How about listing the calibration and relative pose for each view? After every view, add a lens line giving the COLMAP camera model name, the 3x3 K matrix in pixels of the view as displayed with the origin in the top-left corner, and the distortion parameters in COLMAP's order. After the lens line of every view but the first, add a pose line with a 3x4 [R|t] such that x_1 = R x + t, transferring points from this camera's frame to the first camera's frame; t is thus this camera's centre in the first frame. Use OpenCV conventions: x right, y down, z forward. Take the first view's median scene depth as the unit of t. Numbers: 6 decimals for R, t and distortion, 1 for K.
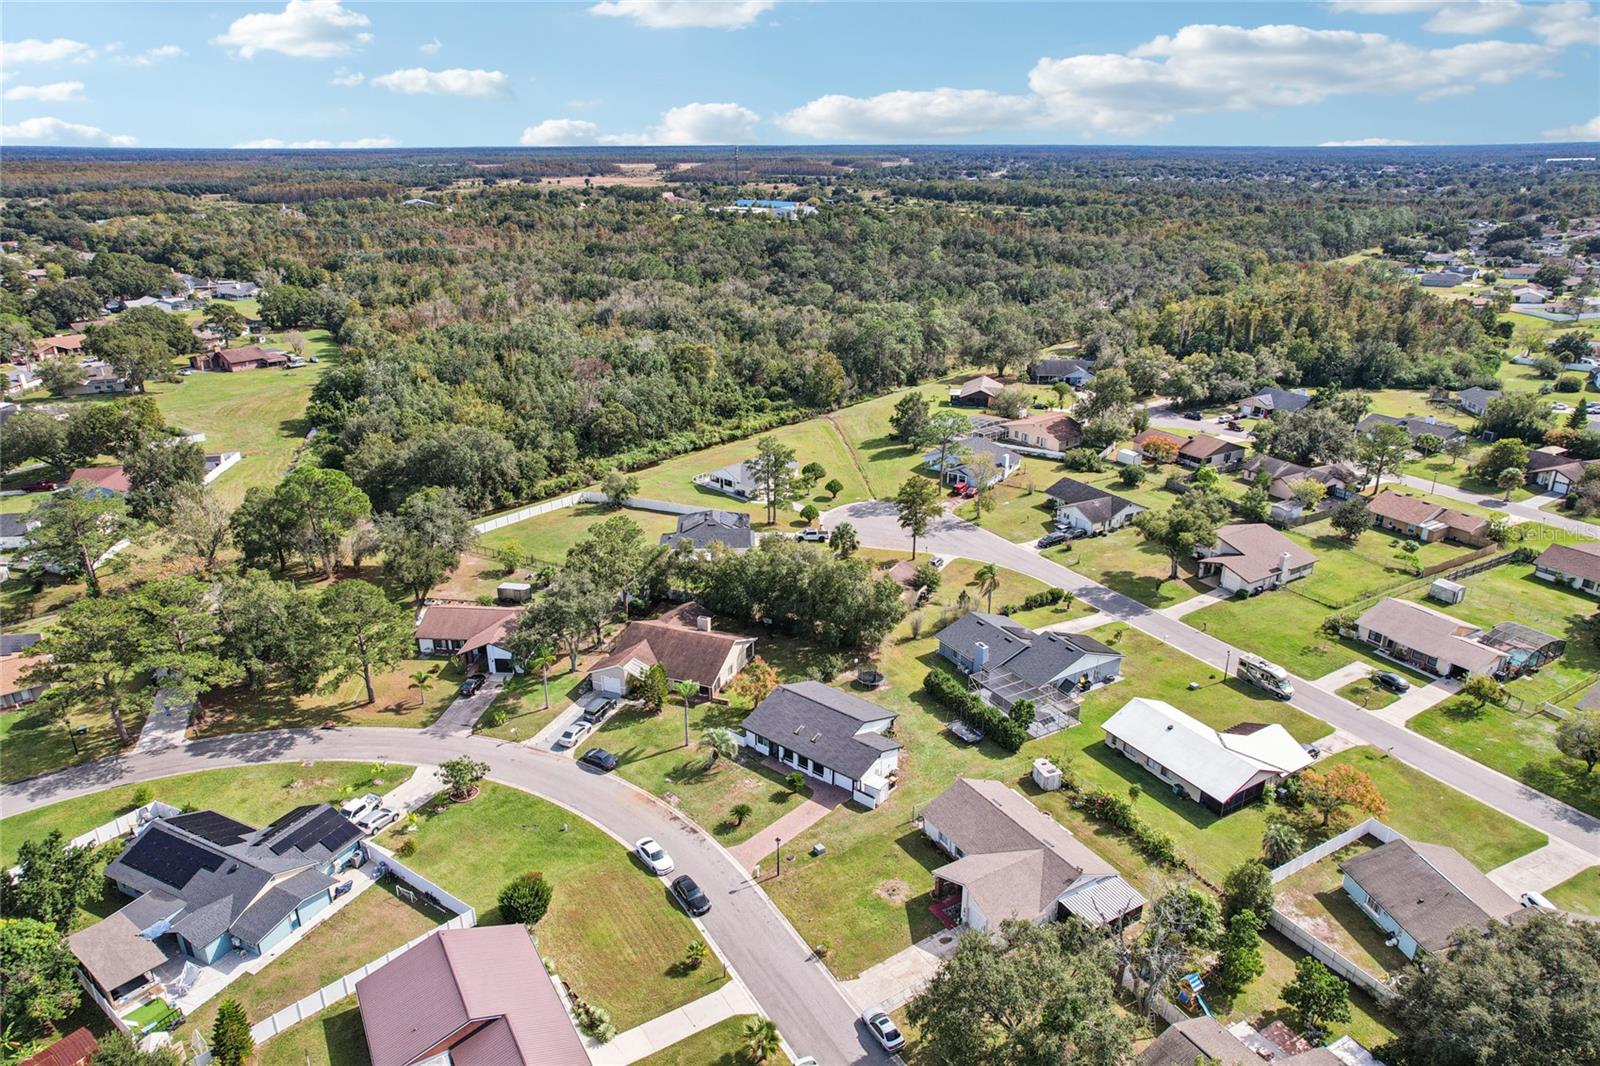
lens RADIAL K [[1035.5, 0, 800.0], [0, 1035.5, 533.0], [0, 0, 1]] dist [-0.021374, 0.002132]
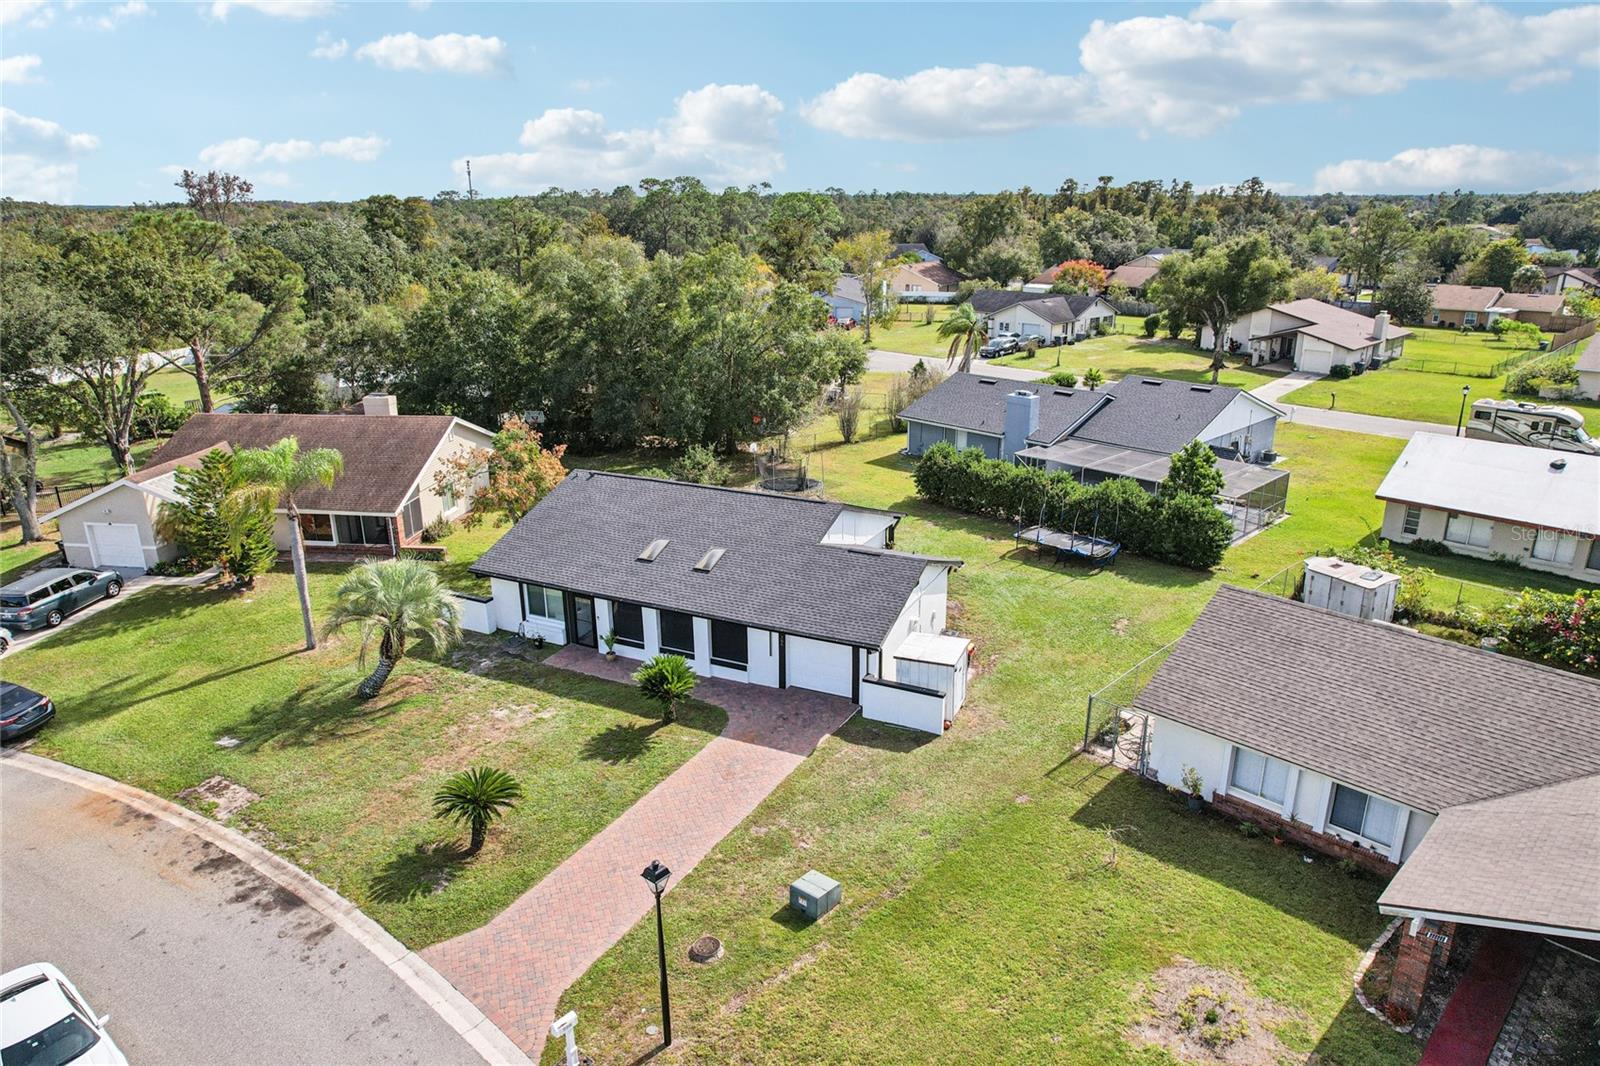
lens RADIAL K [[1016.0, 0, 800.0], [0, 1016.0, 533.0], [0, 0, 1]] dist [-0.034997, 0.000183]
pose [[0.971173, -0.077425, 0.225452, -0.025055], [0.090035, 0.994867, -0.046183, 0.183206], [-0.220719, 0.065150, 0.973159, 0.602442]]
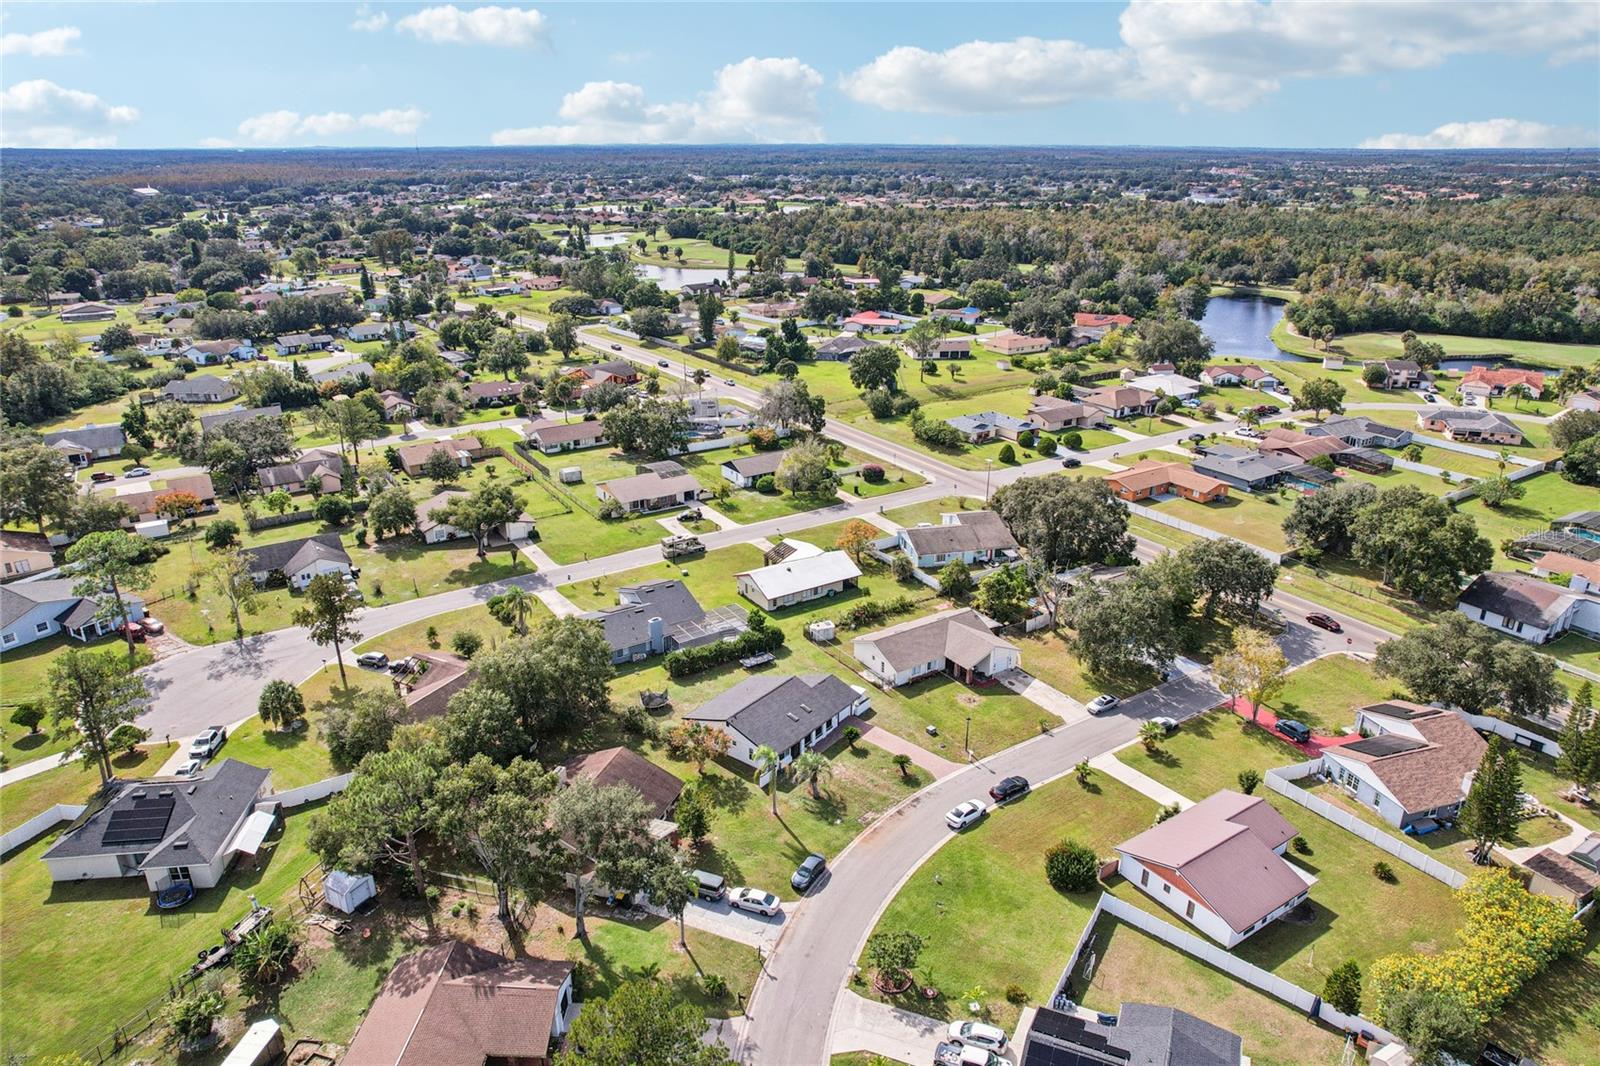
lens RADIAL K [[1043.6, 0, 808.3], [0, 1043.6, 540.9], [0, 0, 1]] dist [-0.018192, 0.001064]
pose [[-0.056168, -0.360770, 0.930962, -0.795843], [0.361596, 0.861783, 0.355777, -0.282052], [-0.930641, 0.356616, 0.082048, 0.753977]]
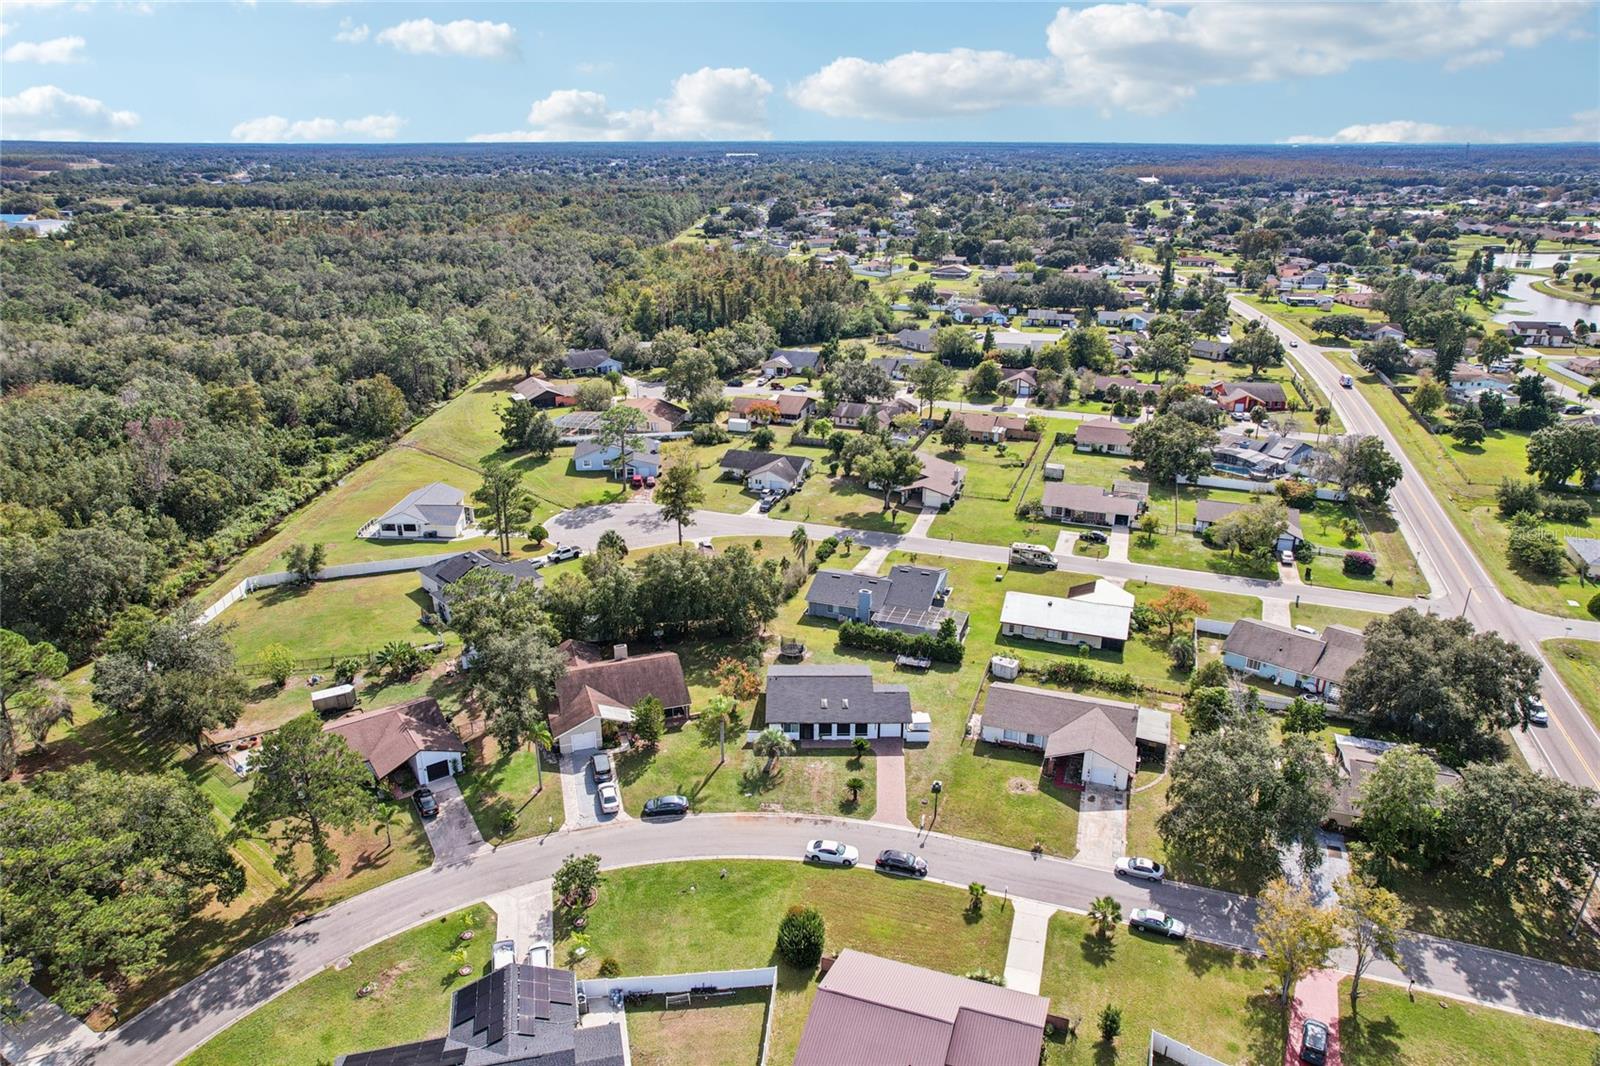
lens RADIAL K [[1043.6, 0, 808.3], [0, 1043.6, 540.9], [0, 0, 1]] dist [-0.018192, 0.001064]
pose [[0.758078, -0.235000, 0.608353, -0.546607], [0.230949, 0.969107, 0.086566, -0.055456], [-0.609902, 0.074874, 0.788932, 0.154637]]
